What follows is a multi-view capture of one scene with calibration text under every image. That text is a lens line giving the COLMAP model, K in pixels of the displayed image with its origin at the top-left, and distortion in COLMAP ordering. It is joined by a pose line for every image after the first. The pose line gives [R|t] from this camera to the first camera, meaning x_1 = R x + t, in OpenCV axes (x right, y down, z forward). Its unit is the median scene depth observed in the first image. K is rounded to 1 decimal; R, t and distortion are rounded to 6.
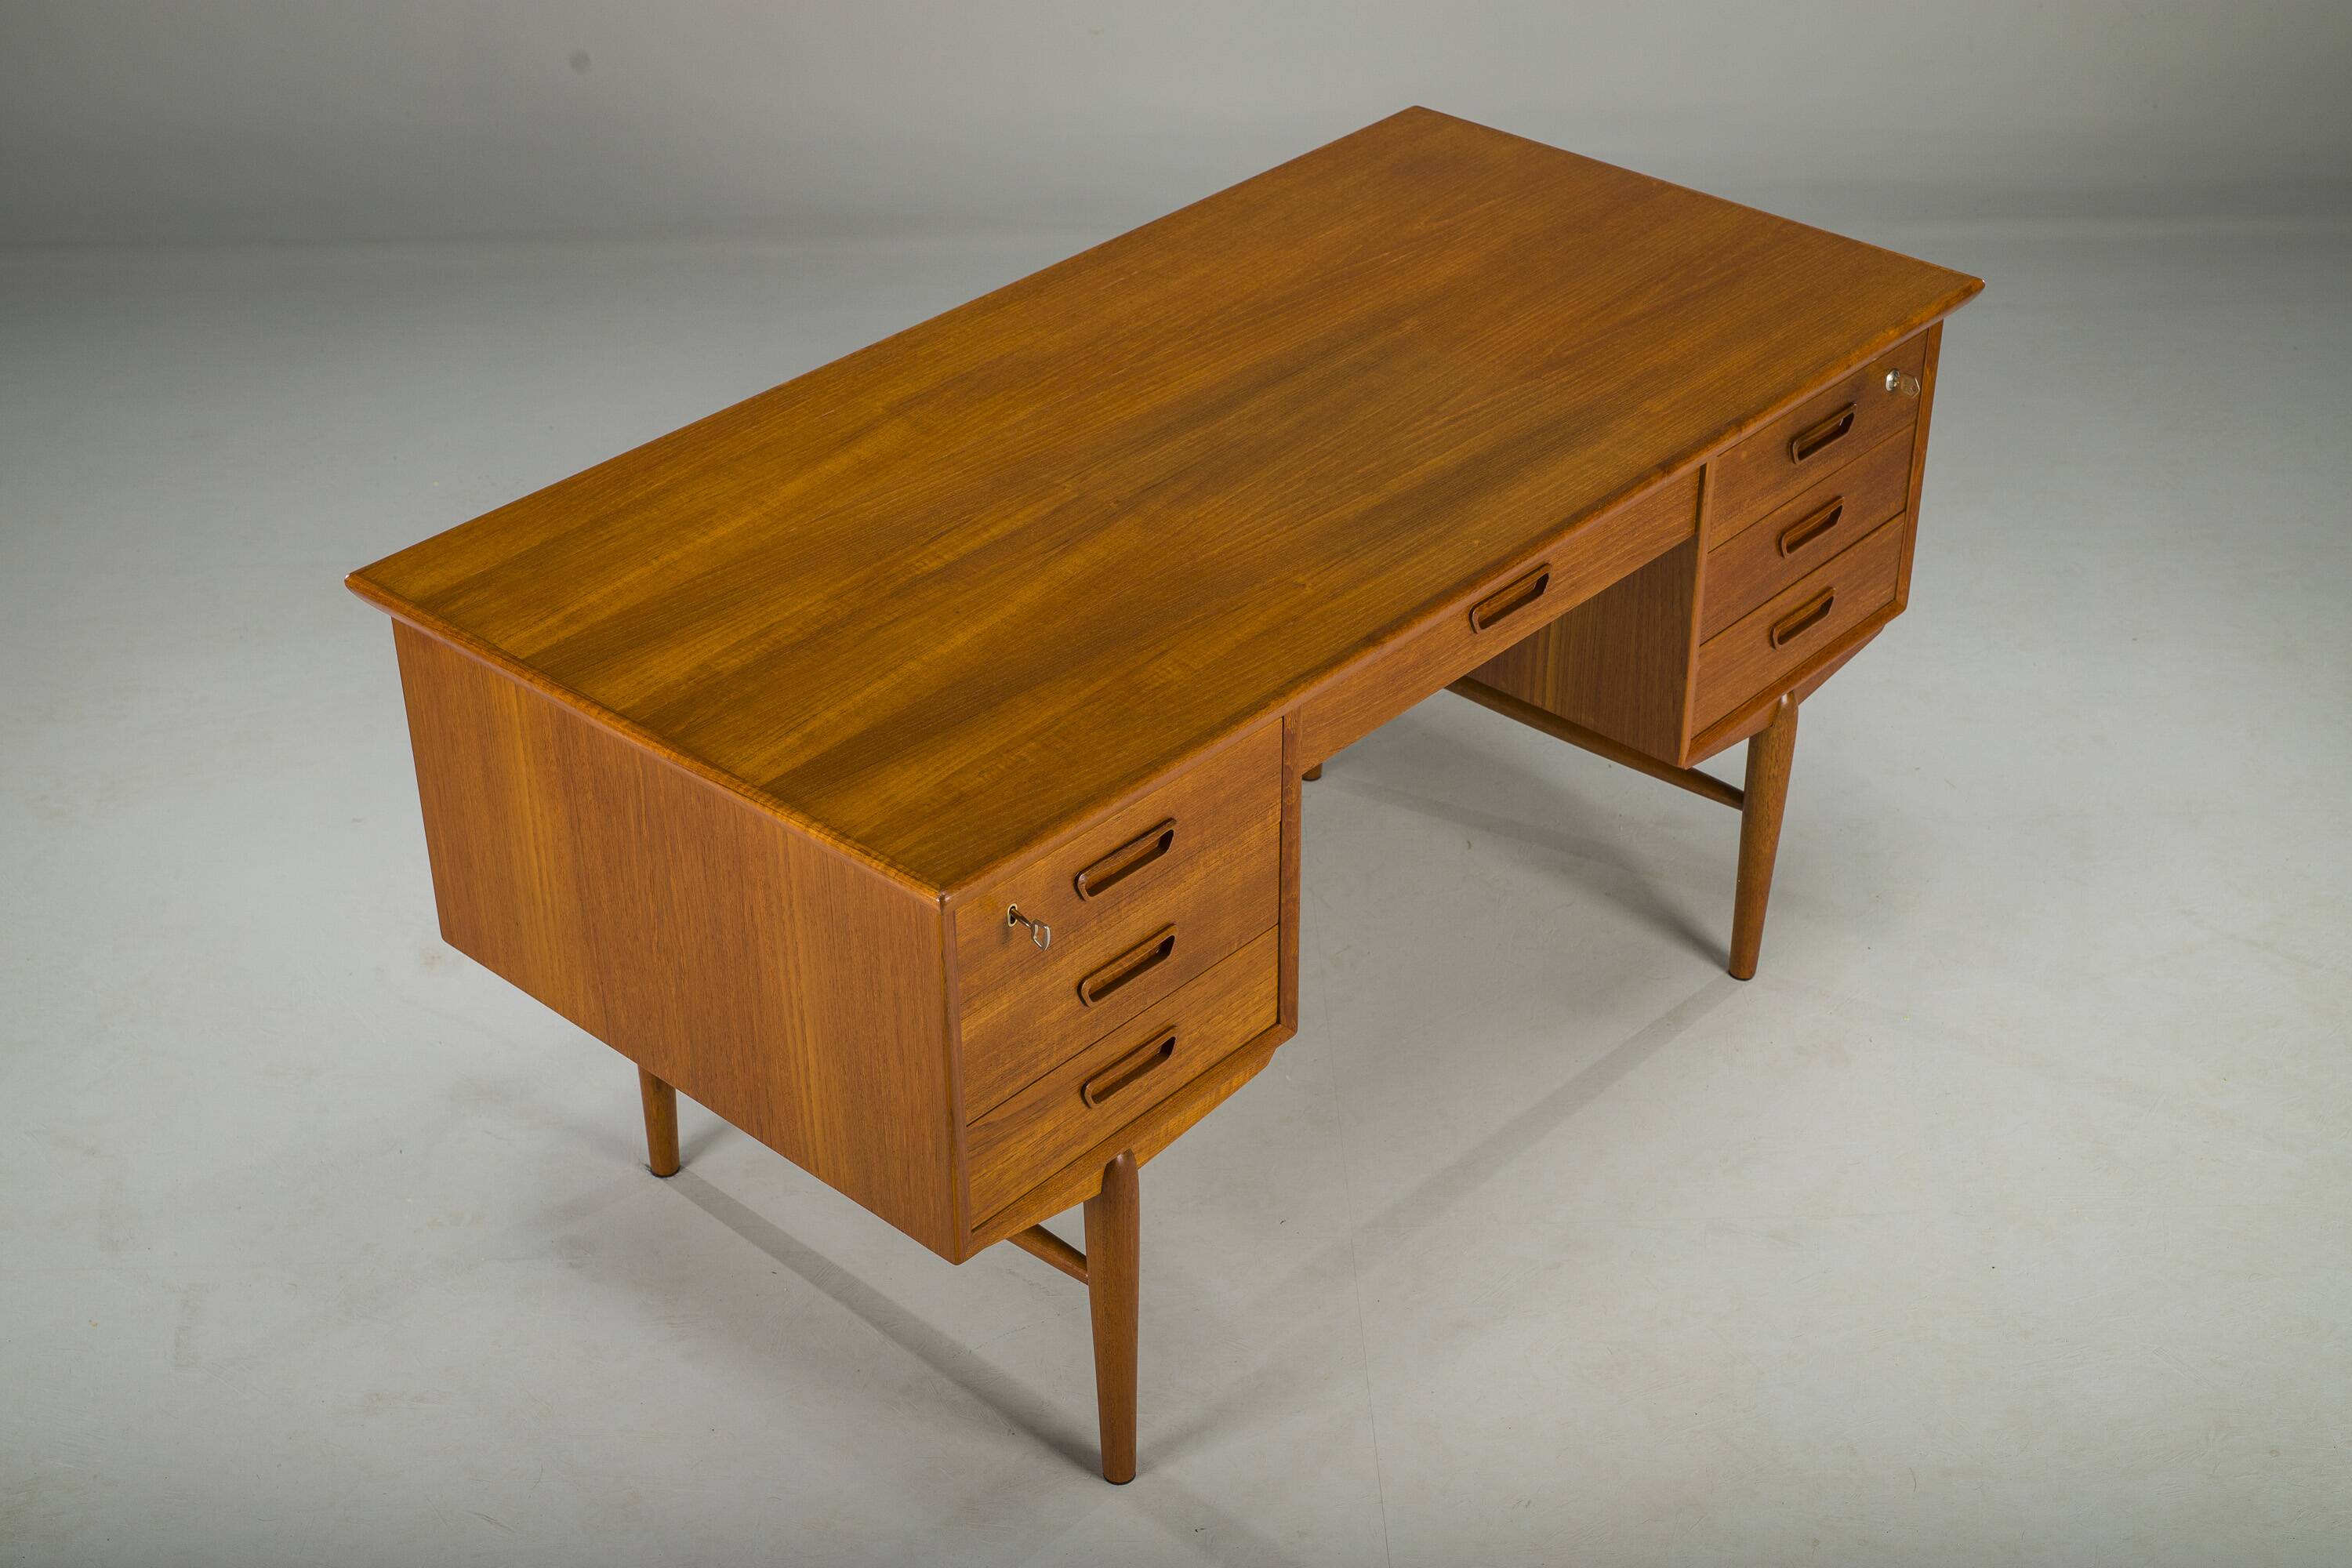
lens RADIAL K [[3358.8, 0, 1176.0], [0, 3358.8, 784.0], [0, 0, 1]] dist [-0.015238, 0.060831]
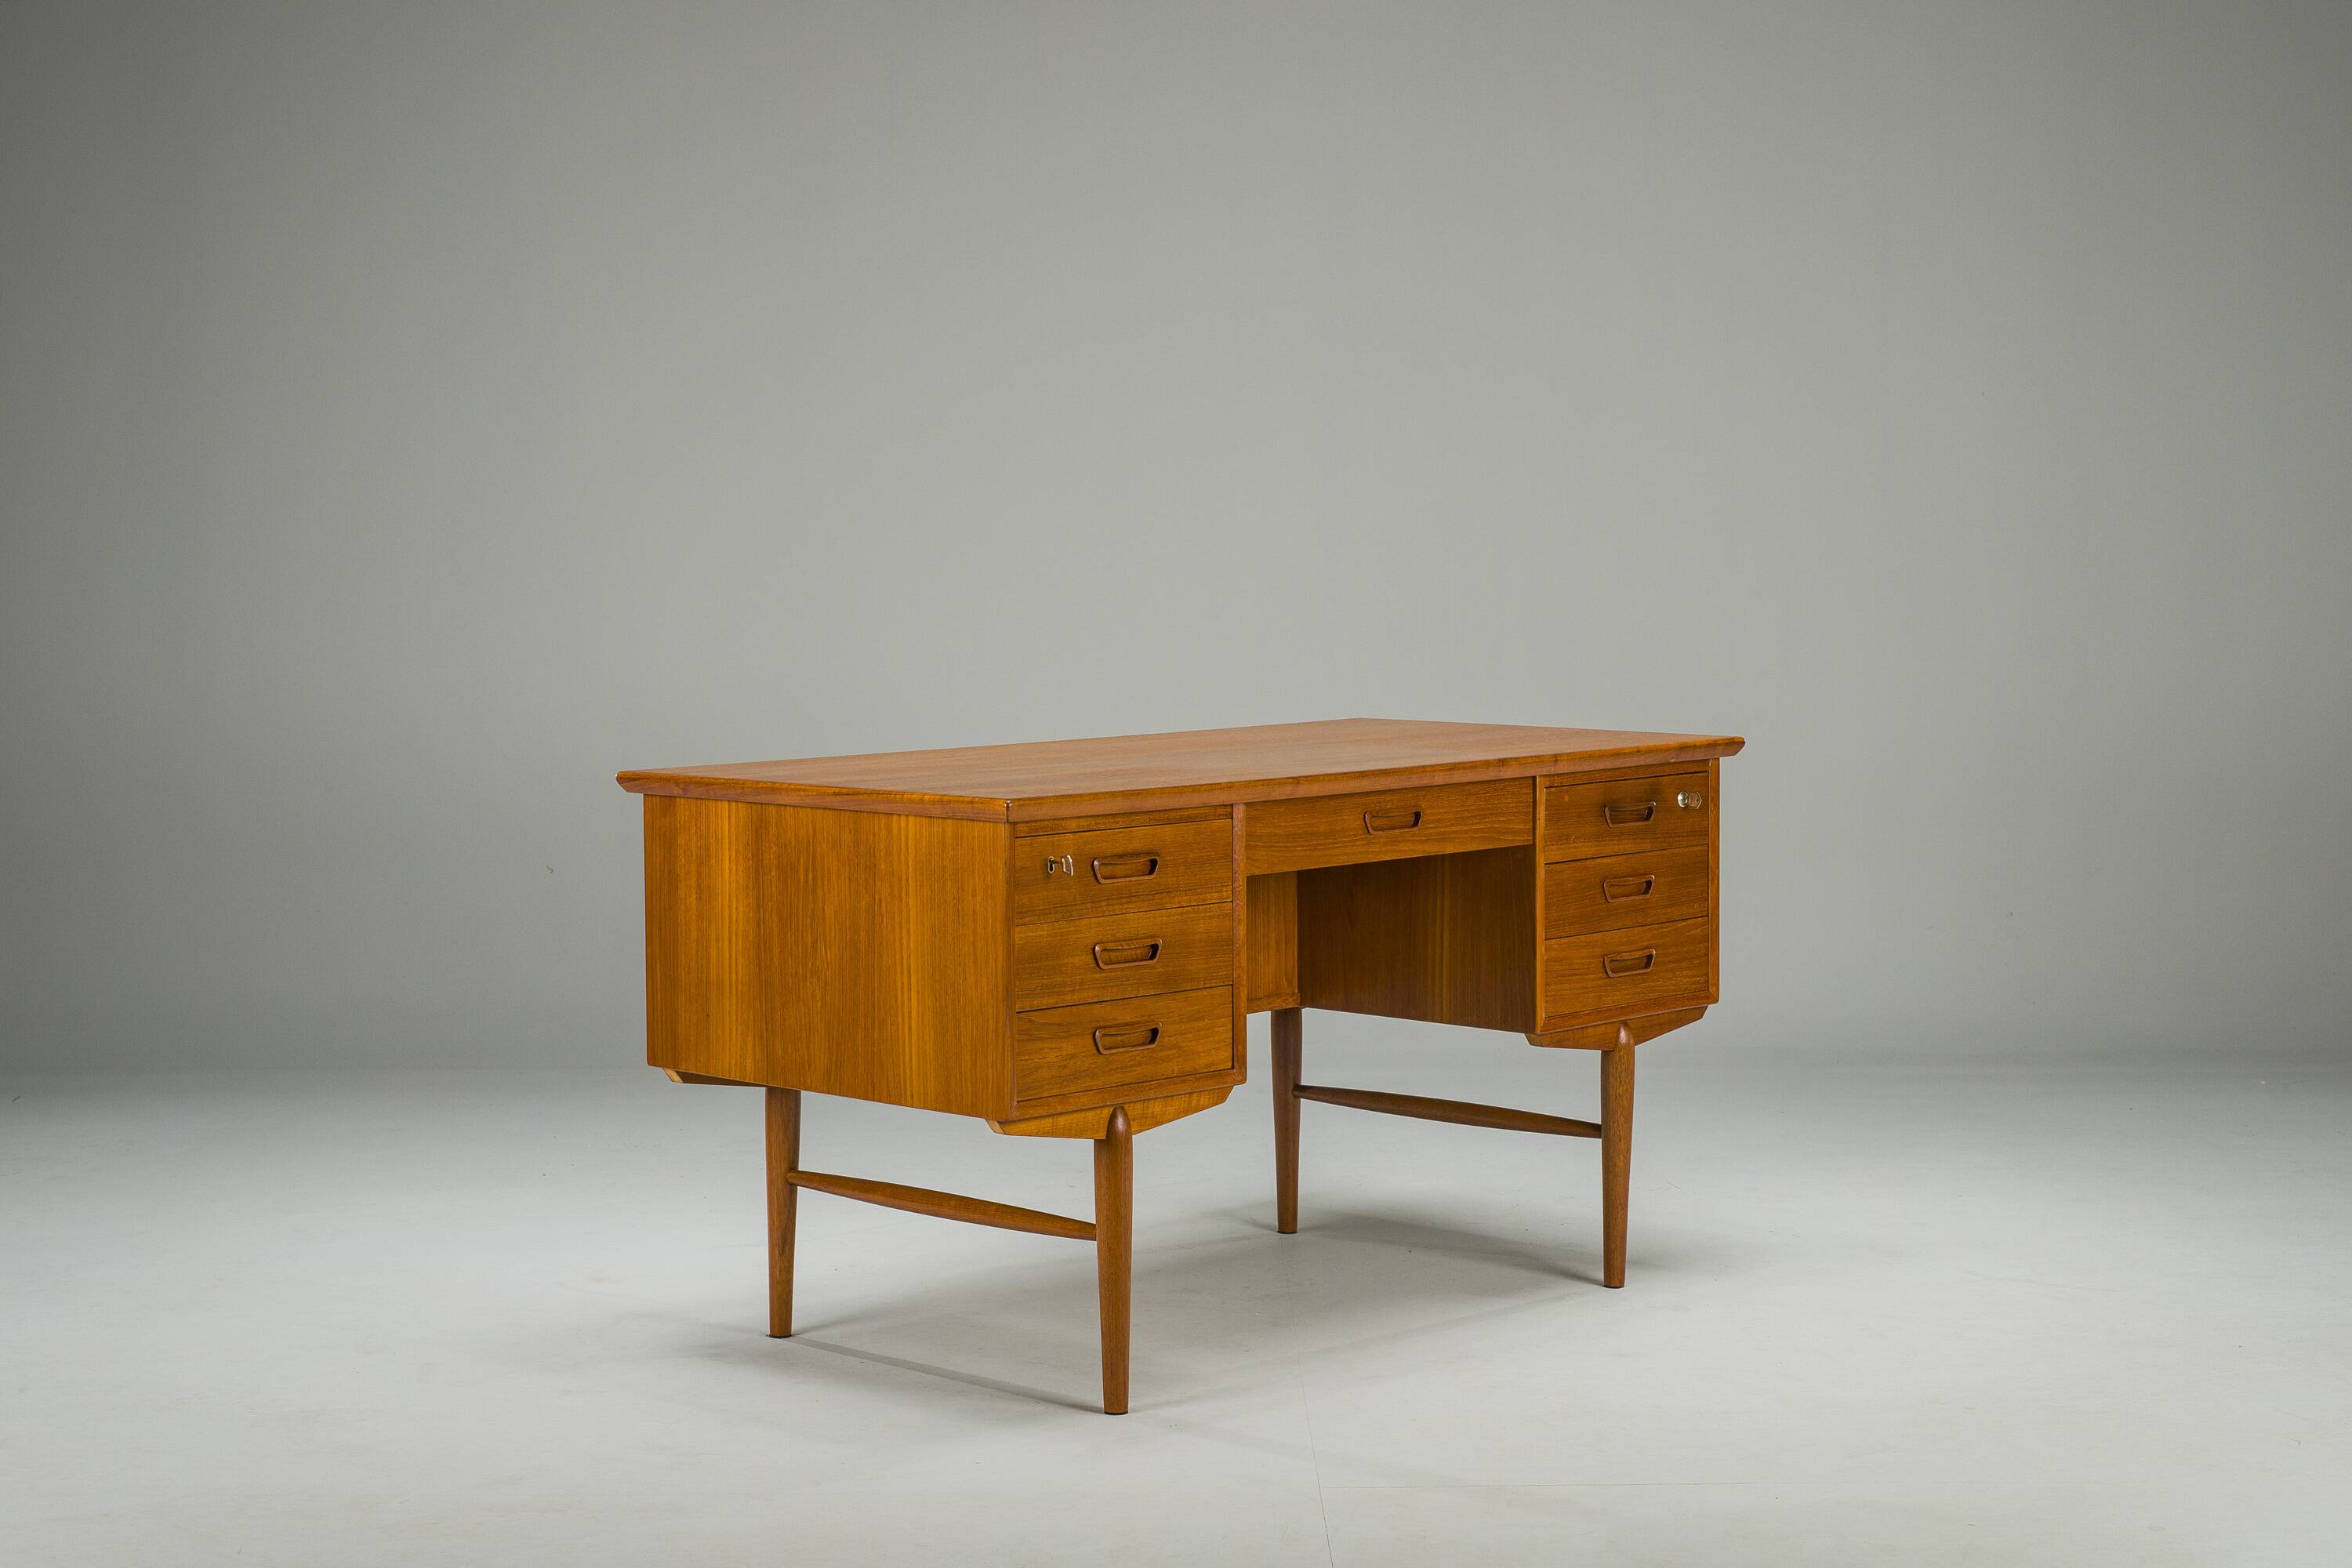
lens RADIAL K [[4122.6, 0, 1176.0], [0, 4122.6, 784.0], [0, 0, 1]] dist [0.036632, 0.064057]
pose [[0.999660, 0.004357, -0.025717, 0.050210], [-0.016060, 0.879715, -0.475230, 0.790236], [0.020553, 0.475481, 0.879486, -0.601762]]
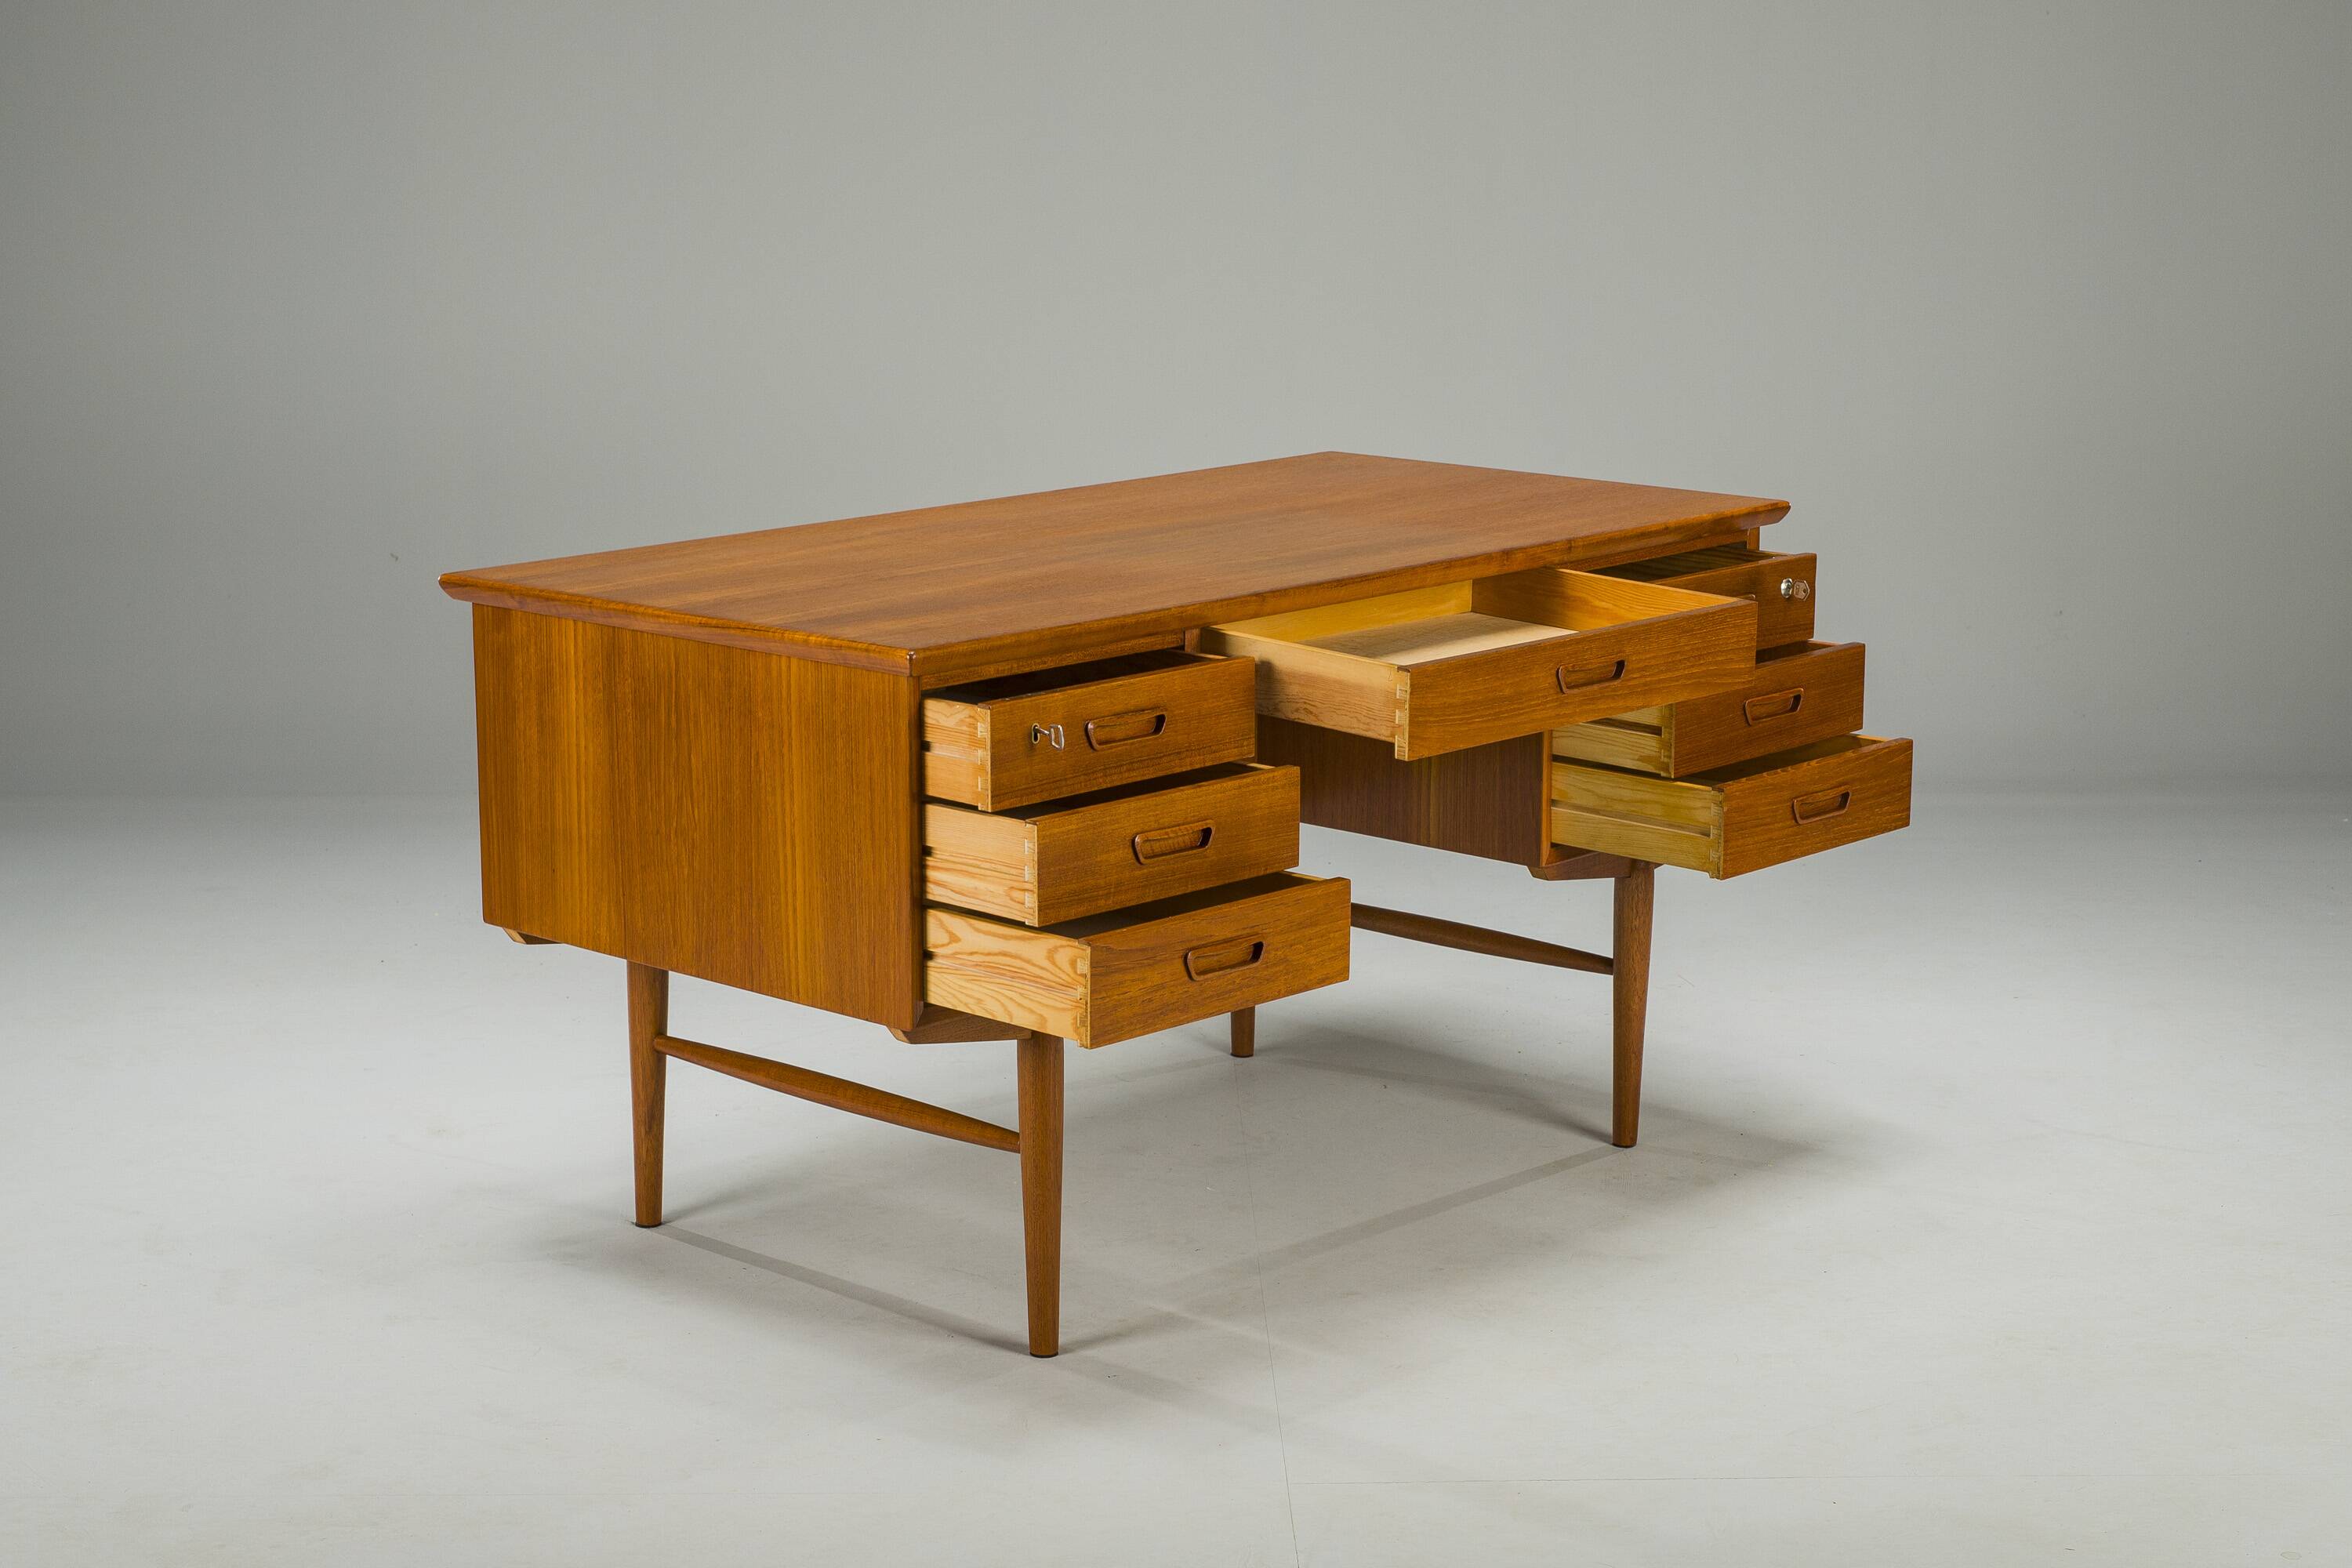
lens RADIAL K [[4304.4, 0, 1176.0], [0, 4304.4, 784.0], [0, 0, 1]] dist [0.018614, 0.039618]
pose [[0.999927, 0.008580, -0.008524, 0.039817], [-0.011092, 0.931546, -0.363454, 0.568642], [0.004822, 0.363522, 0.931573, -0.447814]]
